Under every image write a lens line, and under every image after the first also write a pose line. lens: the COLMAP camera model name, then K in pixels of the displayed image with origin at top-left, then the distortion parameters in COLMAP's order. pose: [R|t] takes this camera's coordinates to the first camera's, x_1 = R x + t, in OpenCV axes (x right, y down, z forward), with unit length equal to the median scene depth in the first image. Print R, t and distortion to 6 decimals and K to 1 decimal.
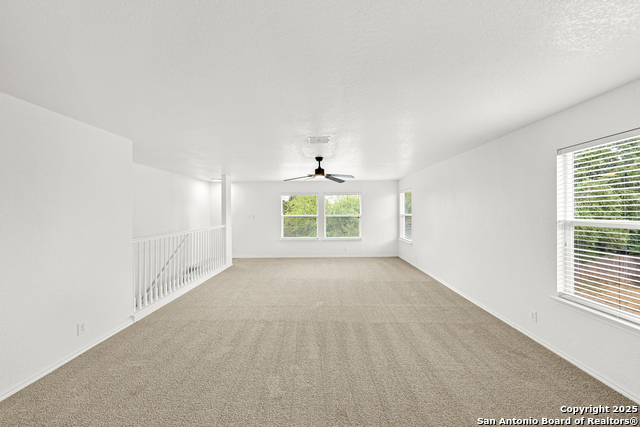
lens RADIAL K [[226.6, 0, 323.2], [0, 226.6, 212.5], [0, 0, 1]] dist [-0.000454, -0.000049]
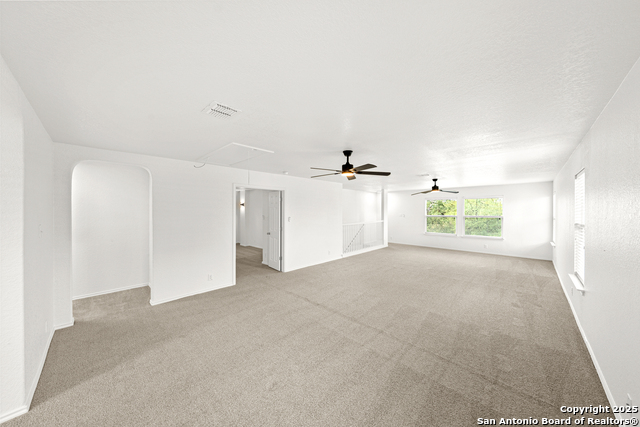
lens RADIAL K [[226.6, 0, 323.2], [0, 226.6, 212.5], [0, 0, 1]] dist [-0.000454, -0.000049]
pose [[0.748008, 0.013630, -0.663550, 0.300342], [-0.006971, 0.999895, 0.012680, -0.017344], [0.663654, -0.004859, 0.748024, -0.461568]]
